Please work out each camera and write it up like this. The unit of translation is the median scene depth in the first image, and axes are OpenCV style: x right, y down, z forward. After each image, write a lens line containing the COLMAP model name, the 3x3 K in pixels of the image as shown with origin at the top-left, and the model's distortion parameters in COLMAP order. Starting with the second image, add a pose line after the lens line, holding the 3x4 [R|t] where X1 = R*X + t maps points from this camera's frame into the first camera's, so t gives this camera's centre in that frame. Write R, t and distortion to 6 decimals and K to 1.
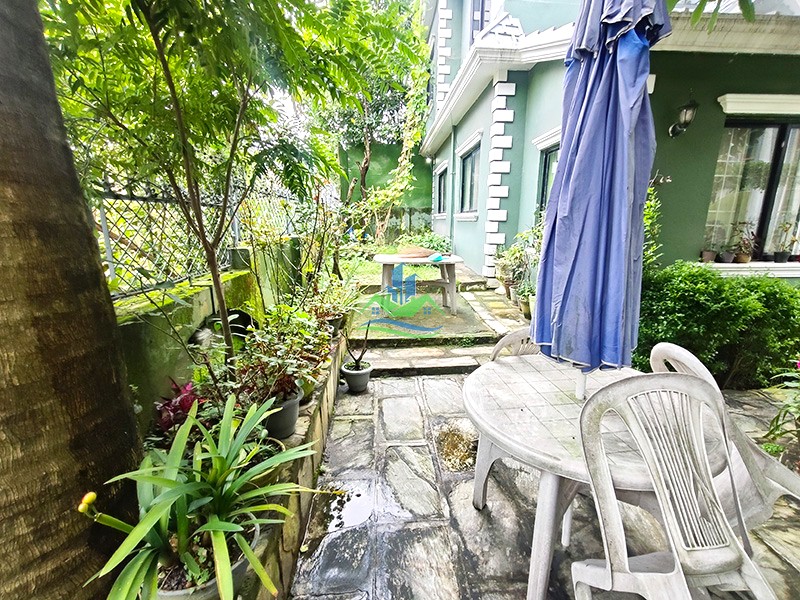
lens RADIAL K [[371.5, 0, 408.2], [0, 371.5, 310.7], [0, 0, 1]] dist [0.000317, 0.000399]
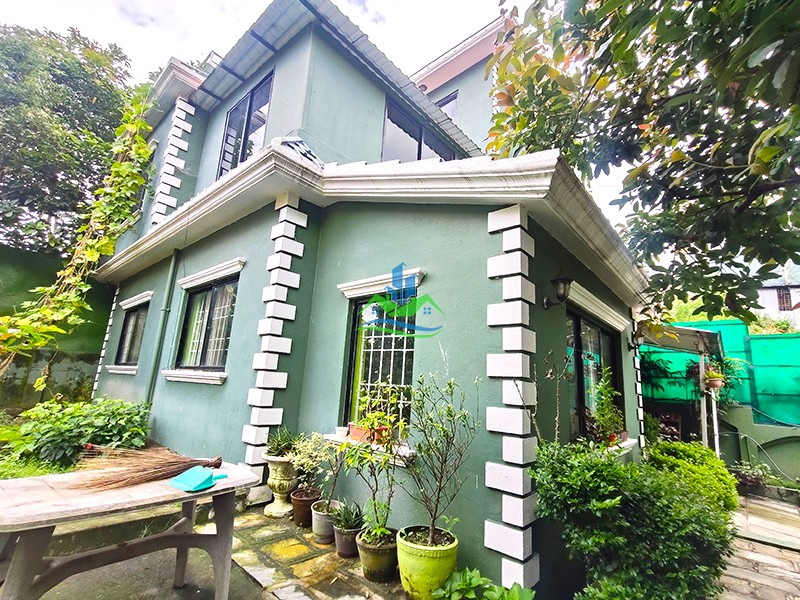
lens RADIAL K [[371.5, 0, 408.2], [0, 371.5, 310.7], [0, 0, 1]] dist [0.000317, 0.000399]
pose [[0.694517, 0.178386, 0.697011, -0.048520], [0.119236, 0.926841, -0.356017, -0.079468], [-0.709528, 0.330369, 0.622437, 0.281514]]
